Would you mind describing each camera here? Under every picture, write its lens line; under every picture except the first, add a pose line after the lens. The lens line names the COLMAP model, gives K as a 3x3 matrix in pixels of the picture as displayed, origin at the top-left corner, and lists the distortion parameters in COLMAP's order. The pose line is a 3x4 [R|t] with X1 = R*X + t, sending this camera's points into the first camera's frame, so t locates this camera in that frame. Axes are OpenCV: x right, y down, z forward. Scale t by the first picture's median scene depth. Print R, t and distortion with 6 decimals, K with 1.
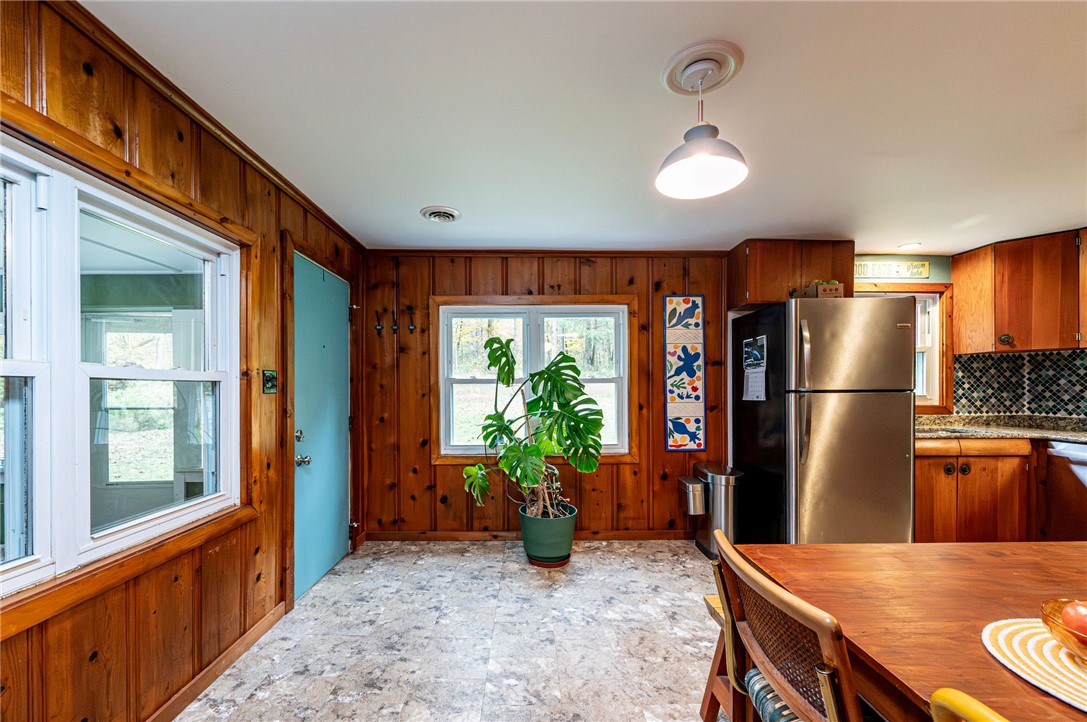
lens RADIAL K [[448.5, 0, 533.7], [0, 448.5, 391.8], [0, 0, 1]] dist [-0.001530, 0.000107]
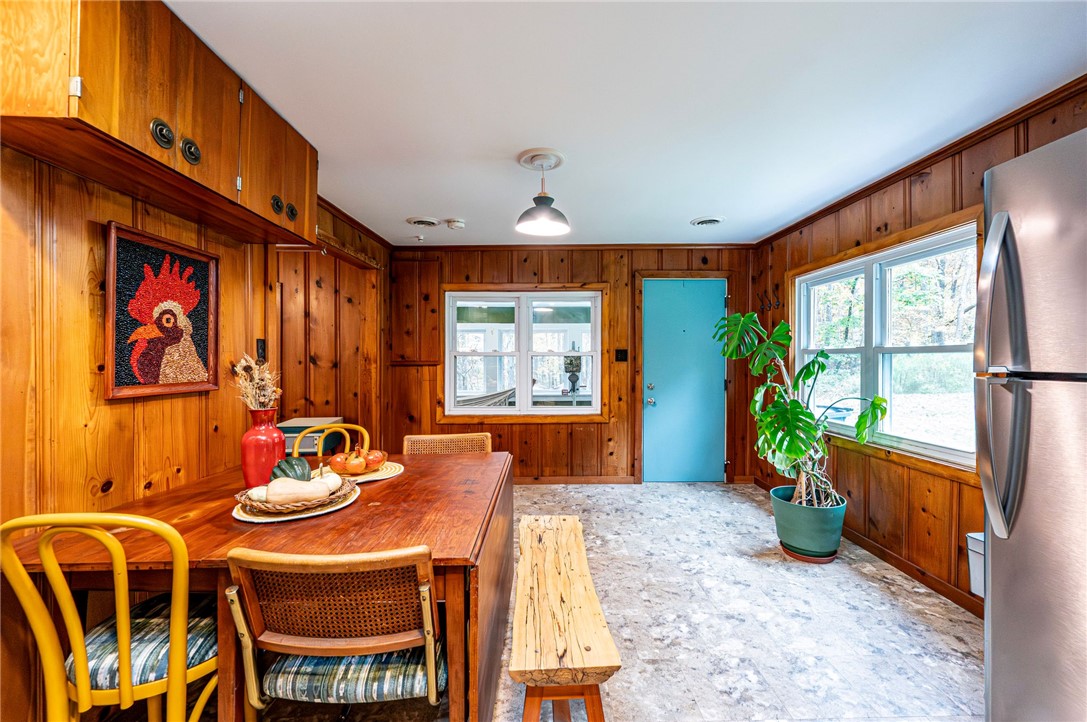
lens RADIAL K [[448.5, 0, 554.6], [0, 448.5, 359.2], [0, 0, 1]] dist [-0.001530, 0.000107]
pose [[0.003434, 0.003640, -0.999987, 1.037512], [-0.010715, 0.999936, 0.003603, -0.006957], [0.999937, 0.010703, 0.003472, 0.557072]]
